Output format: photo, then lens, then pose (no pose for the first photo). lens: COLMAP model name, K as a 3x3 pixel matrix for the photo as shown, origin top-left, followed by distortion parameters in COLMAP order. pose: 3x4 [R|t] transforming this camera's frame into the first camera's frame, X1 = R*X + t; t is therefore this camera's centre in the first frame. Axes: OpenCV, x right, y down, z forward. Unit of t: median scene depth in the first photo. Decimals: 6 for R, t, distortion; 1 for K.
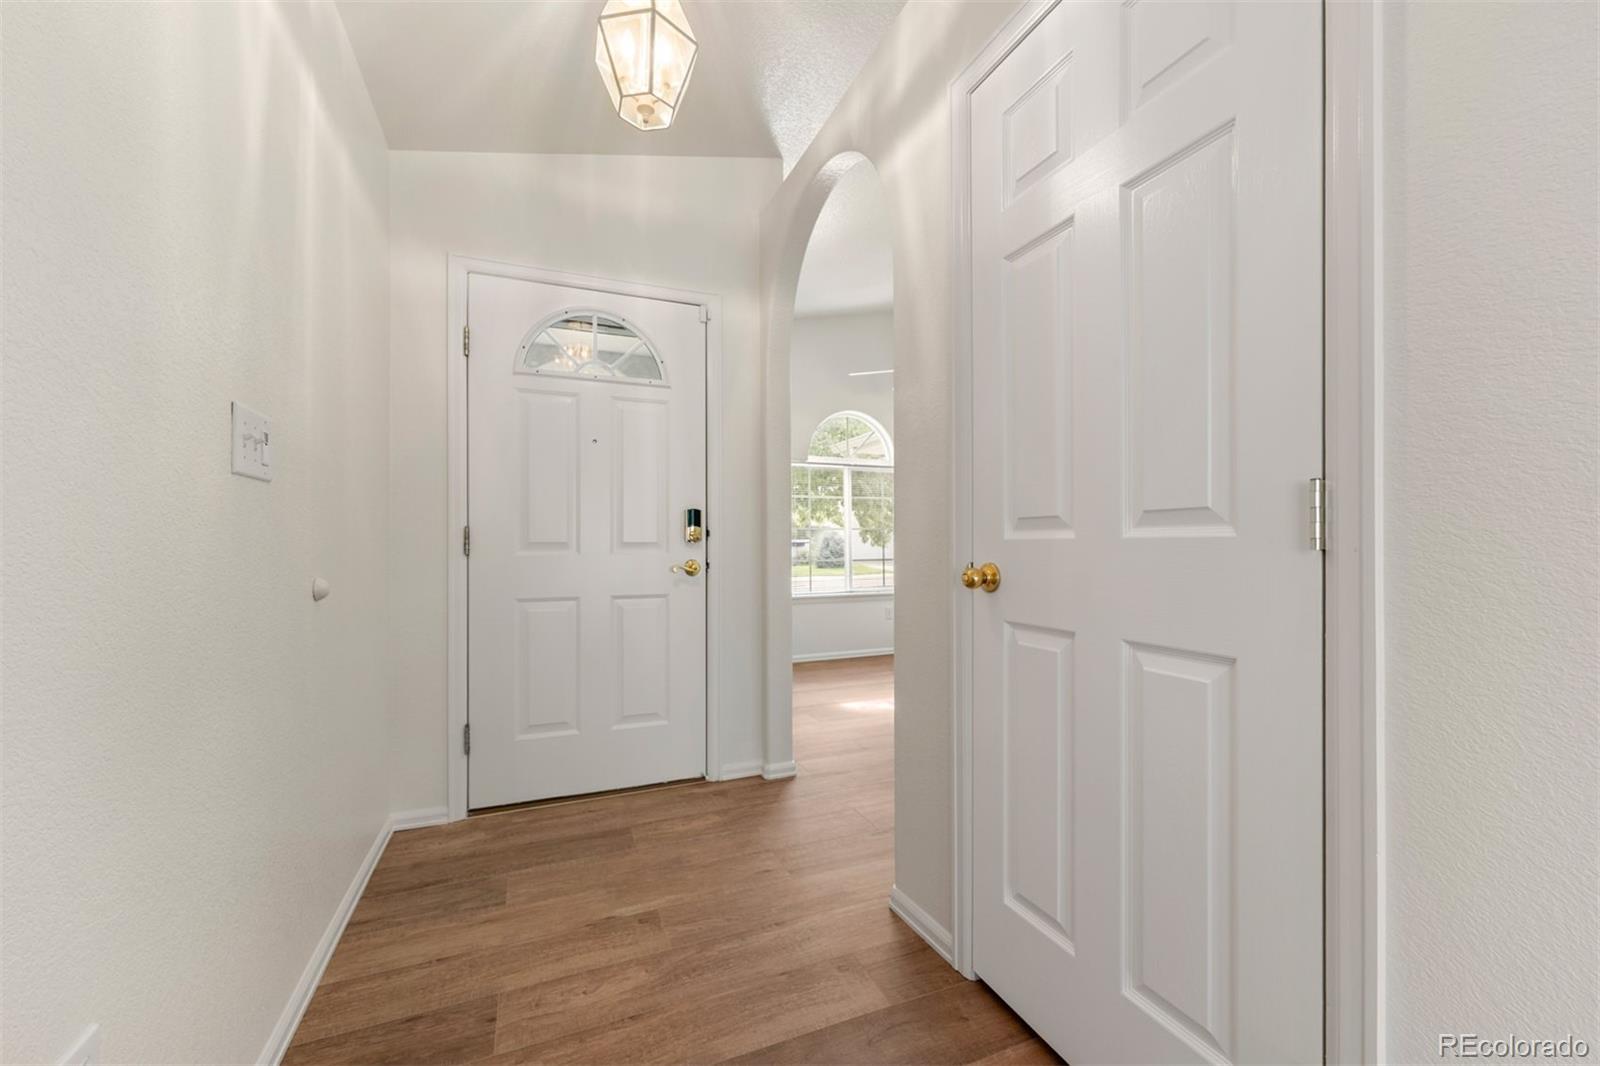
lens RADIAL K [[637.6, 0, 802.9], [0, 637.6, 546.8], [0, 0, 1]] dist [-0.005147, 0.000354]
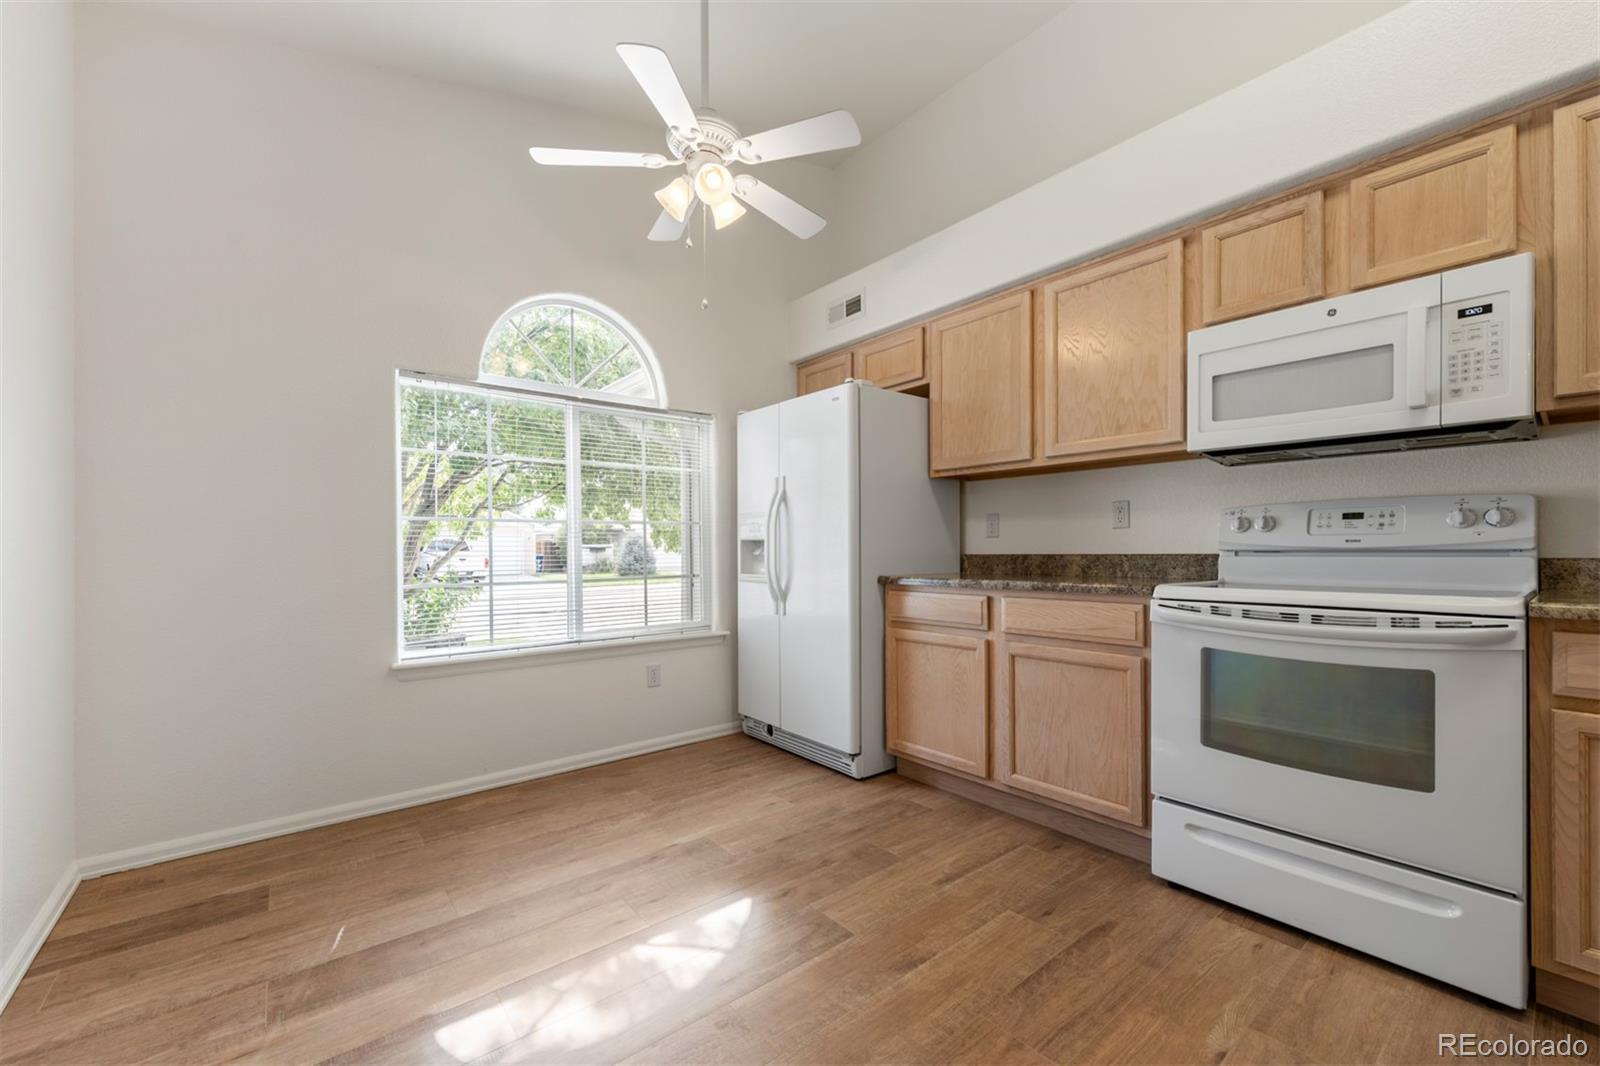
lens RADIAL K [[637.6, 0, 800.7], [0, 637.6, 548.5], [0, 0, 1]] dist [-0.005147, 0.000354]
pose [[0.959356, -0.001272, 0.282196, 0.247060], [0.002719, 0.999985, -0.004737, -0.003612], [-0.282186, 0.005312, 0.959345, 1.059919]]
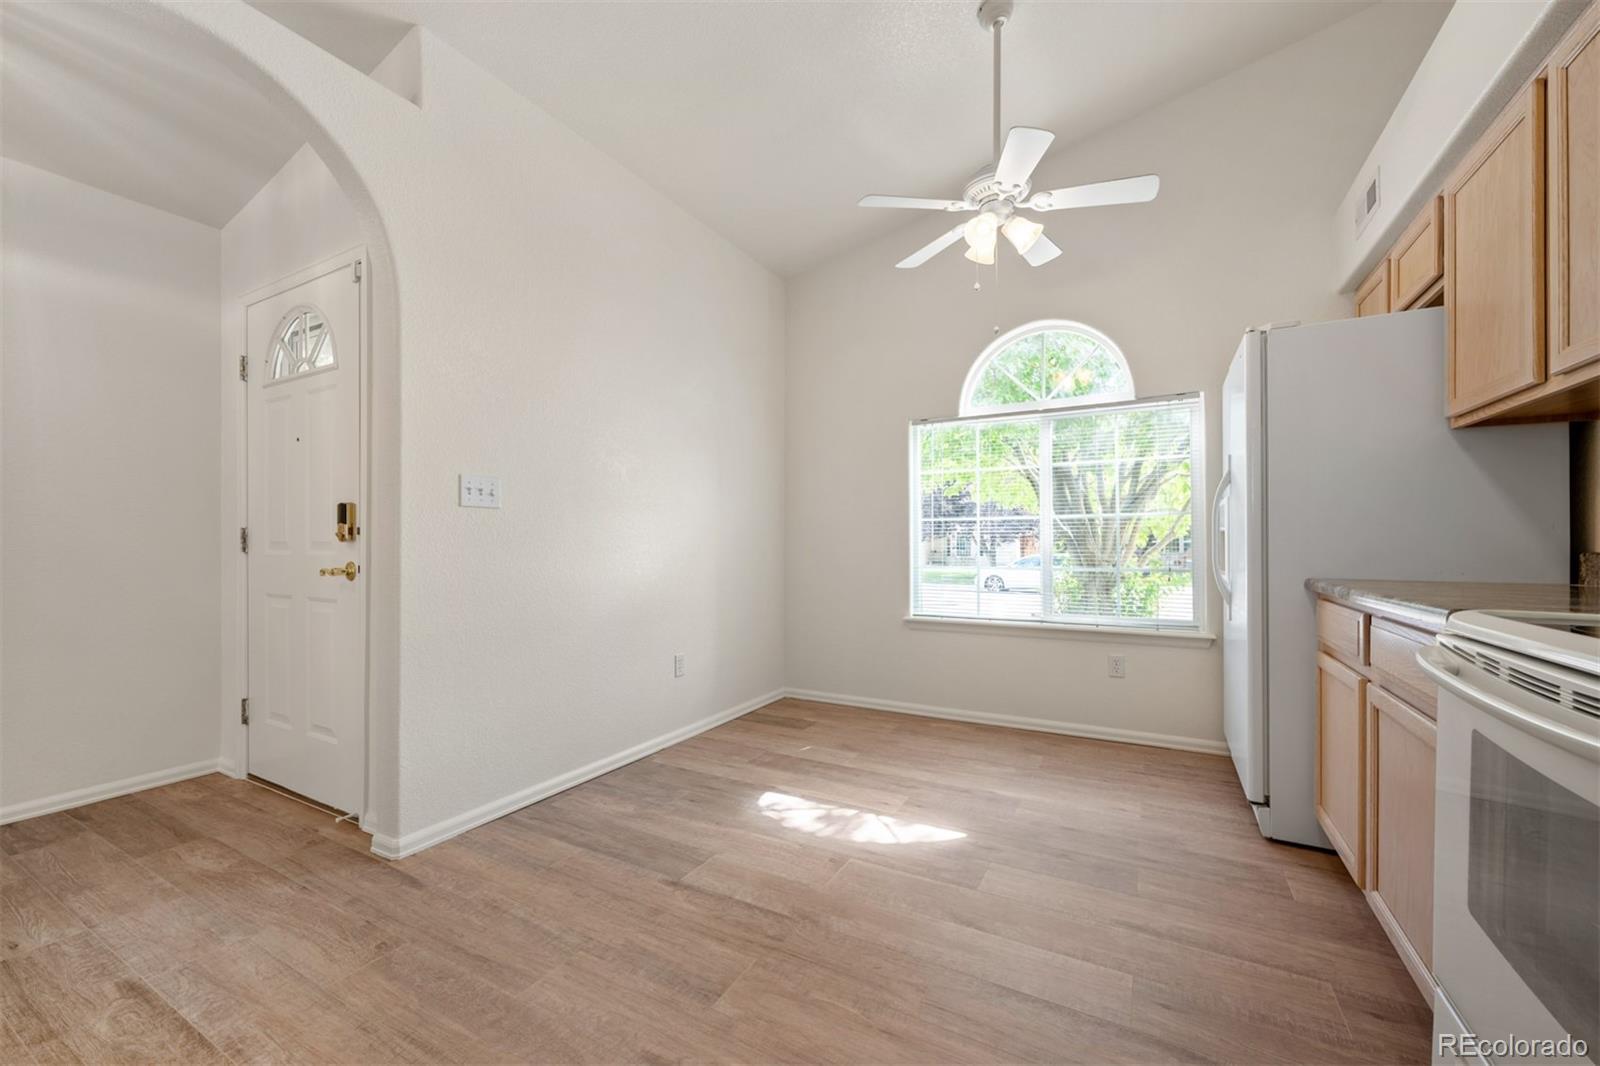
lens RADIAL K [[637.6, 0, 796.4], [0, 637.6, 542.8], [0, 0, 1]] dist [-0.005147, 0.000354]
pose [[0.610414, 0.001895, -0.792080, 0.981938], [-0.000981, 0.999998, 0.001636, -0.008557], [0.792082, -0.000222, 0.610415, 1.065589]]
